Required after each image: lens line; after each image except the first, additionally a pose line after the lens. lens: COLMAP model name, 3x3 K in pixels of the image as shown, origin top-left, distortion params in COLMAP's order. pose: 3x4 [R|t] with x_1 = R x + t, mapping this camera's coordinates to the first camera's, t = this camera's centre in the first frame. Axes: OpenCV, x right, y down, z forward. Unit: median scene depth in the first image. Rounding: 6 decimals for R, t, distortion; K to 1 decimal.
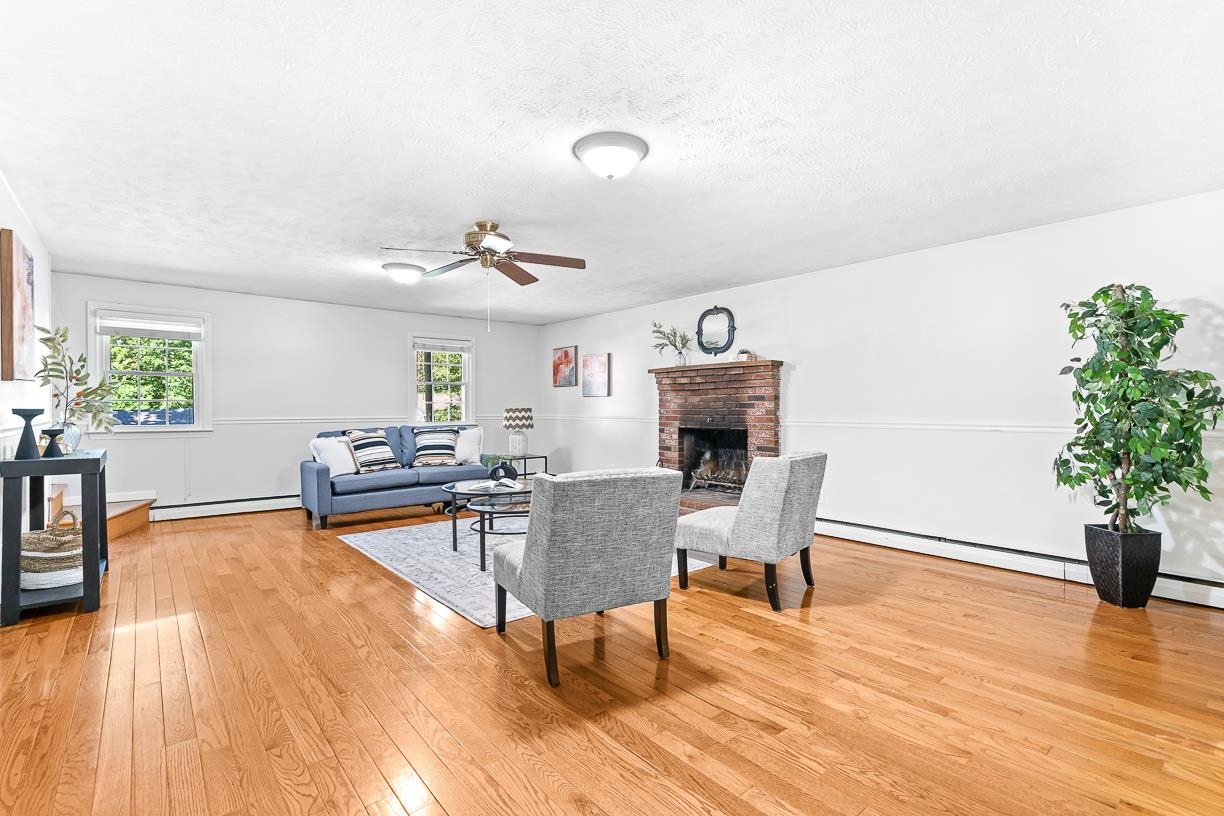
lens RADIAL K [[557.8, 0, 612.0], [0, 557.8, 408.0], [0, 0, 1]] dist [-0.000935, 0.000205]
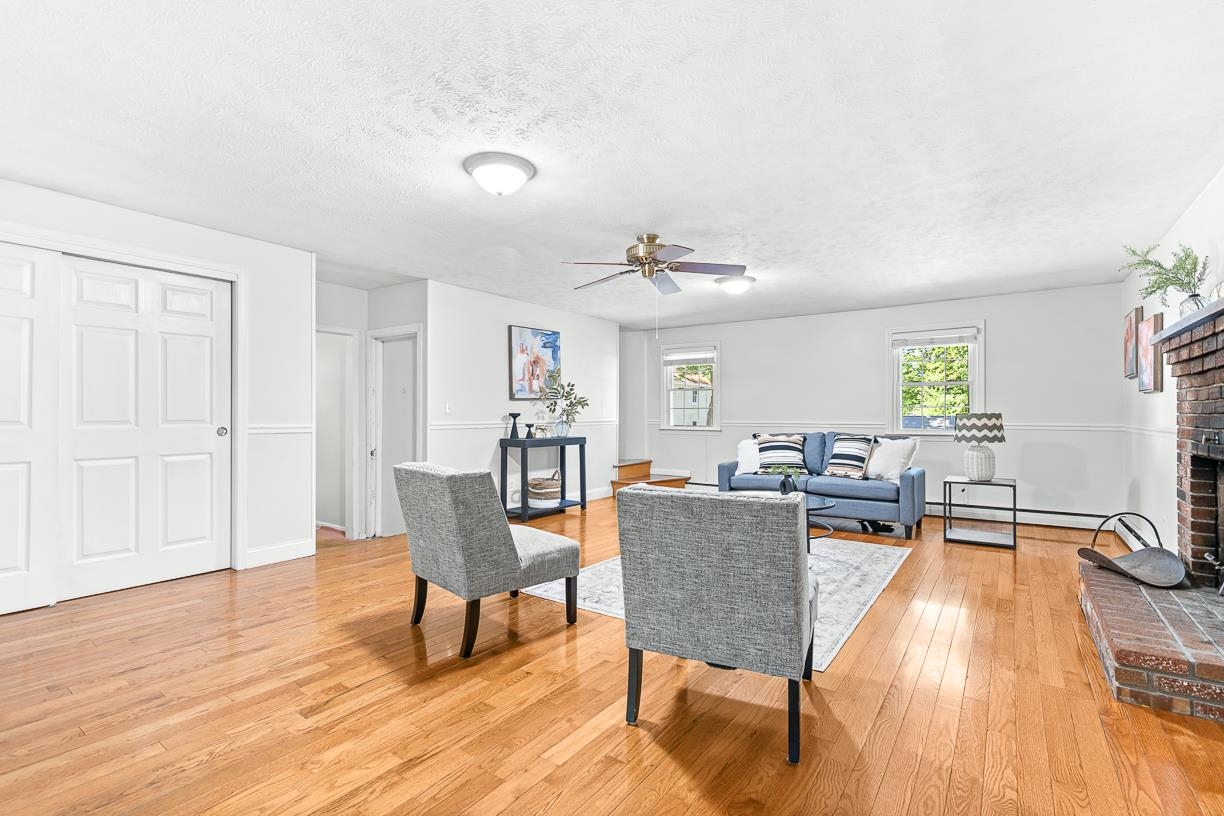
lens RADIAL K [[557.8, 0, 612.0], [0, 557.8, 408.0], [0, 0, 1]] dist [-0.000935, 0.000205]
pose [[0.248065, -0.010537, -0.968686, 0.507222], [-0.001157, 0.999937, -0.011173, 0.002367], [0.968743, 0.003892, 0.248037, 0.446773]]
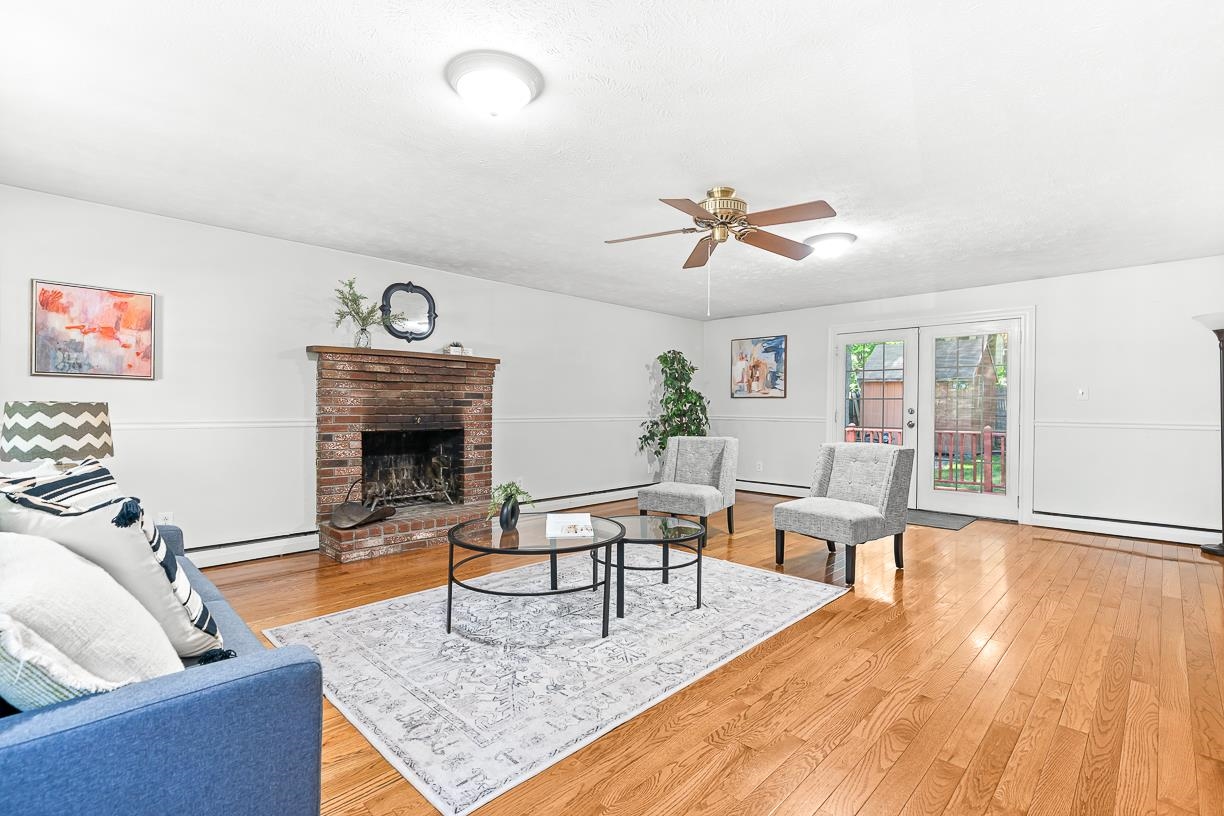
lens RADIAL K [[557.8, 0, 612.0], [0, 557.8, 408.0], [0, 0, 1]] dist [-0.000935, 0.000205]
pose [[-0.088572, -0.001213, 0.996069, -0.711717], [-0.005146, 0.999986, 0.000760, 0.001856], [-0.996056, -0.005058, -0.088577, 0.832337]]
